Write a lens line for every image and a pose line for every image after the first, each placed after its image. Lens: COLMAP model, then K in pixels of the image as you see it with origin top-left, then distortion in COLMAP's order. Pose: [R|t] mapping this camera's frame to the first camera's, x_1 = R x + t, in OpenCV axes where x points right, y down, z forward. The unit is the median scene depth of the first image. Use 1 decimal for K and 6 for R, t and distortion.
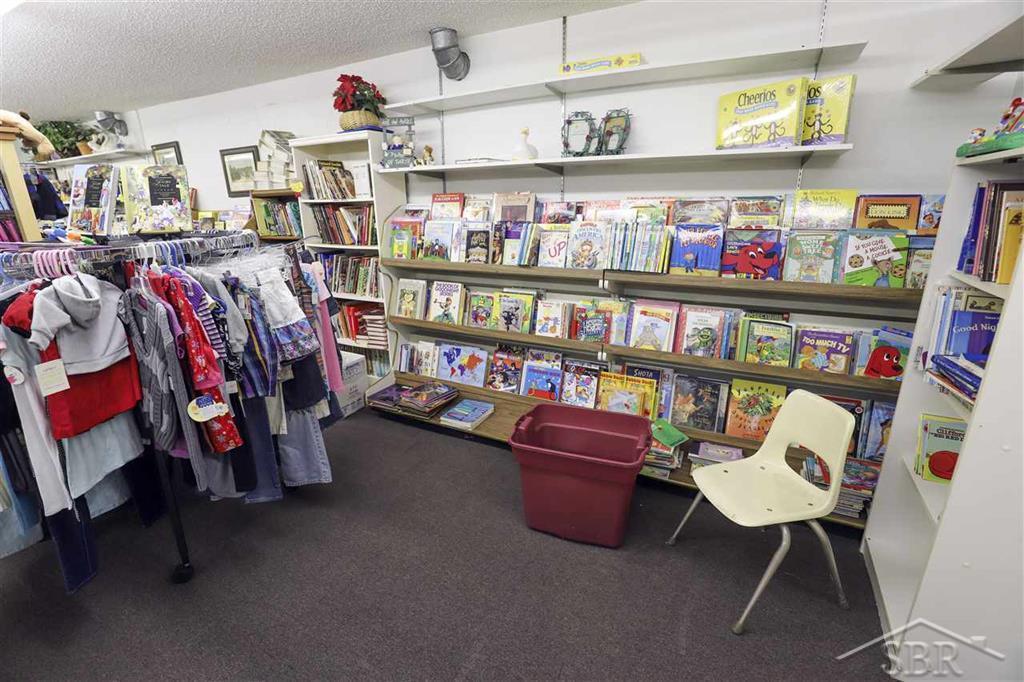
lens RADIAL K [[463.3, 0, 511.4], [0, 463.3, 345.4], [0, 0, 1]] dist [-0.017498, 0.000875]
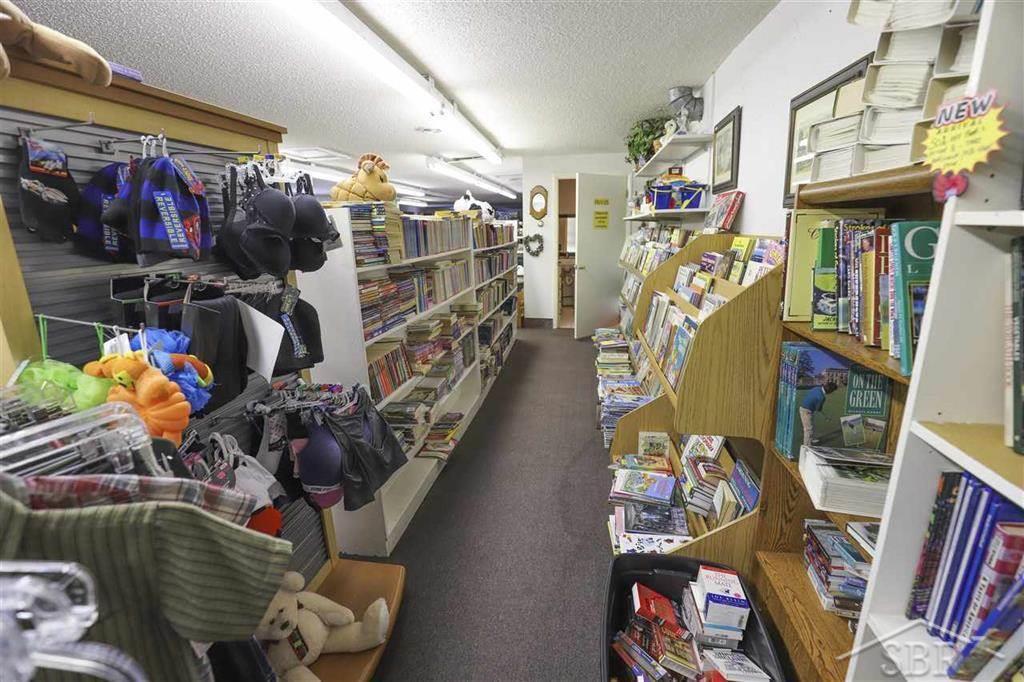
lens RADIAL K [[463.3, 0, 512.9], [0, 463.3, 345.6], [0, 0, 1]] dist [-0.017498, 0.000875]
pose [[0.333579, 0.243622, -0.910699, -0.314160], [-0.271467, 0.949936, 0.154683, -0.228850], [0.902790, 0.195626, 0.383014, 0.730136]]
